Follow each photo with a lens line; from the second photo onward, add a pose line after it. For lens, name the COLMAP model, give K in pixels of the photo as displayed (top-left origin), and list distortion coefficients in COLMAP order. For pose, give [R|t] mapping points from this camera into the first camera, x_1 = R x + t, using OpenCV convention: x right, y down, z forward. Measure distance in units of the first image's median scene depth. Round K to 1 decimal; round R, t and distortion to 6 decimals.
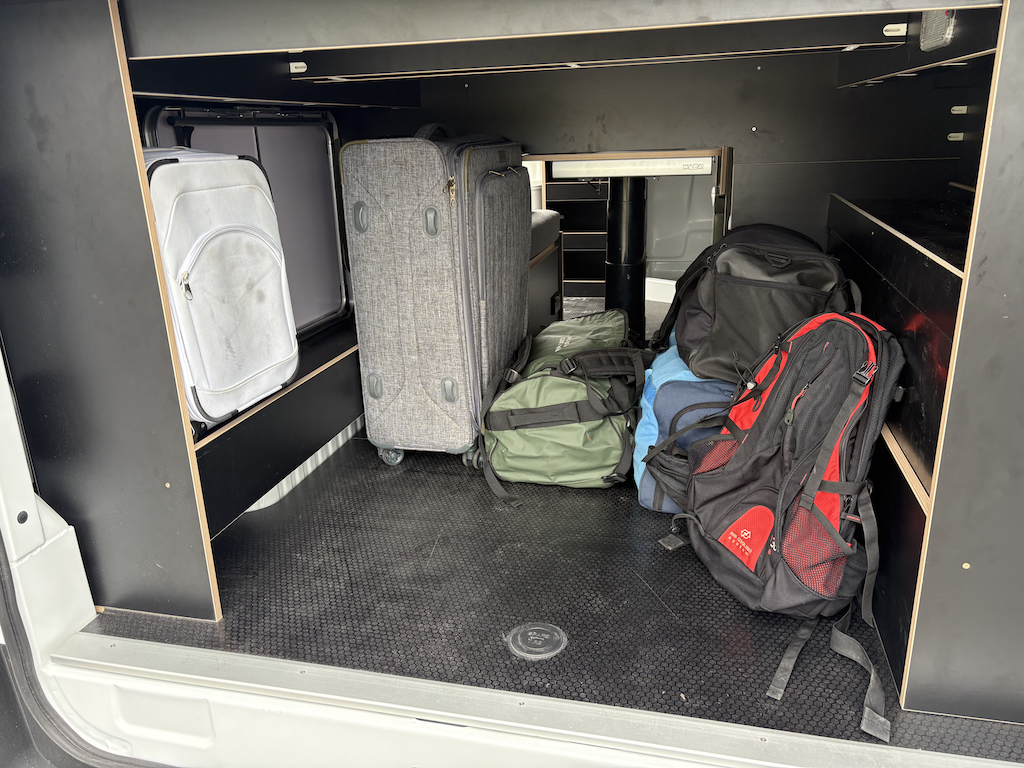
lens RADIAL K [[781.4, 0, 510.4], [0, 781.4, 387.3], [0, 0, 1]] dist [0.074104, -0.081009]
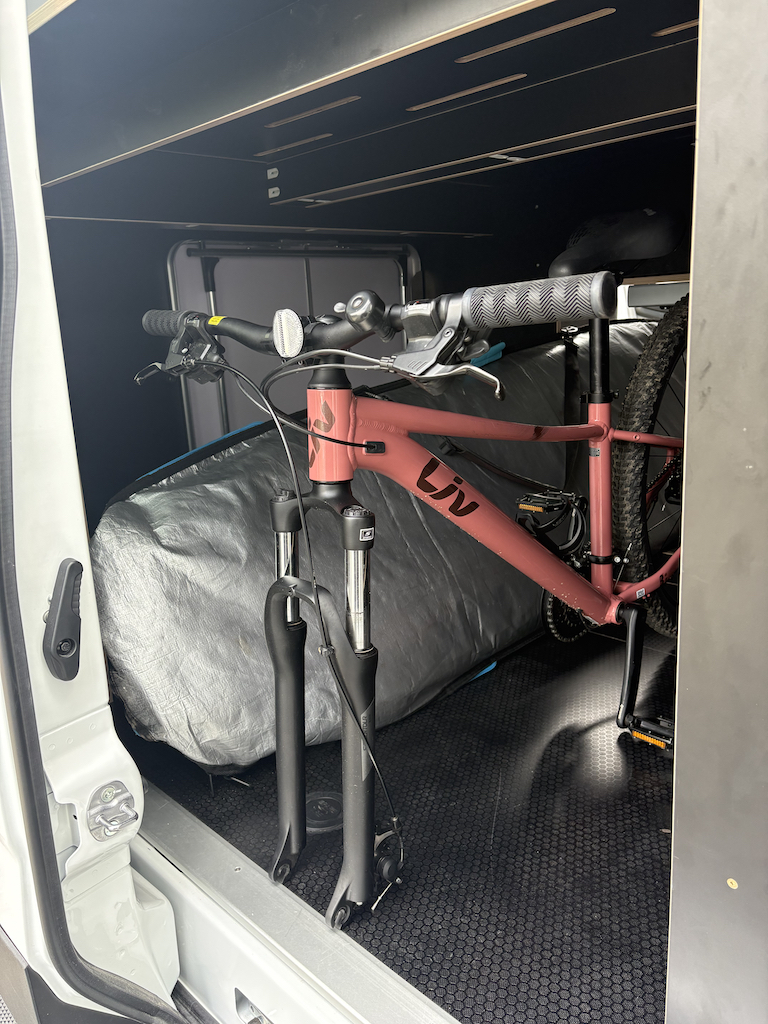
lens RADIAL K [[784.2, 0, 384.0], [0, 784.2, 512.0], [0, 0, 1]] dist [0.024107, -0.001223]
pose [[0.848828, 0.115962, -0.515795, 0.497585], [-0.136293, 0.990667, -0.001571, -0.013017], [0.510799, 0.071633, 0.856711, 0.263666]]
